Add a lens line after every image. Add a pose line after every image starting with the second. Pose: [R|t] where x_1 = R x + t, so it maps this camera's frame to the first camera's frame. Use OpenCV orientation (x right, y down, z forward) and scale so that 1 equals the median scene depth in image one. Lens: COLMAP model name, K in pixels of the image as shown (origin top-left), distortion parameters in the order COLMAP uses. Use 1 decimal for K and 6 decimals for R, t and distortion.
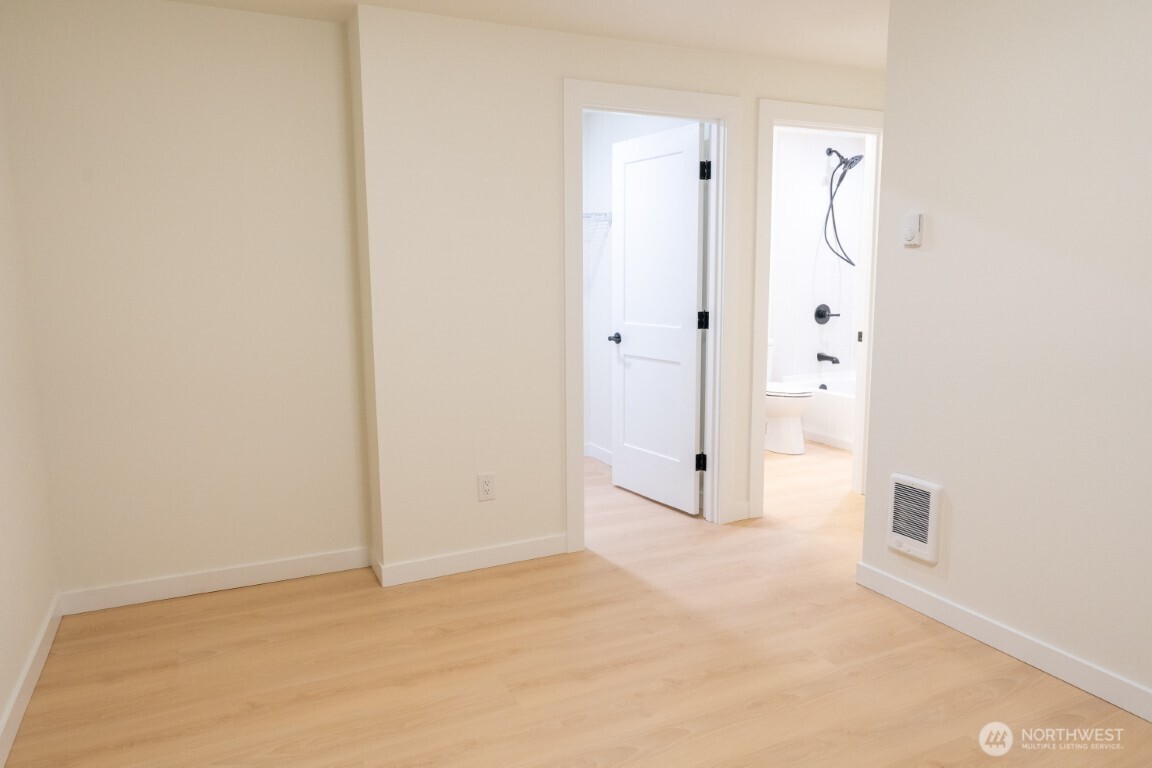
lens RADIAL K [[779.6, 0, 578.2], [0, 779.6, 386.6], [0, 0, 1]] dist [-0.002183, 0.009737]
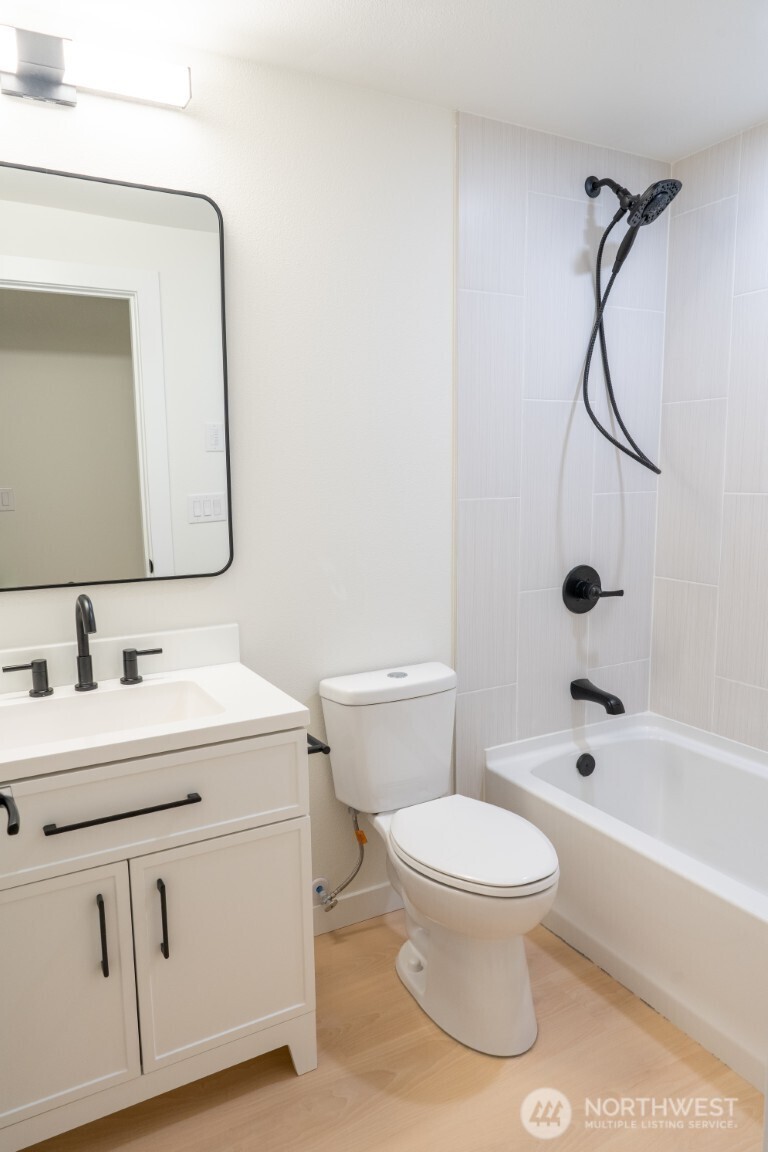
lens RADIAL K [[779.6, 0, 382.3], [0, 779.6, 573.3], [0, 0, 1]] dist [-0.002183, 0.009737]
pose [[0.998613, -0.018398, 0.049324, 0.190363], [0.017979, 0.999799, 0.008924, -0.108101], [-0.049478, -0.008025, 0.998743, 0.601148]]
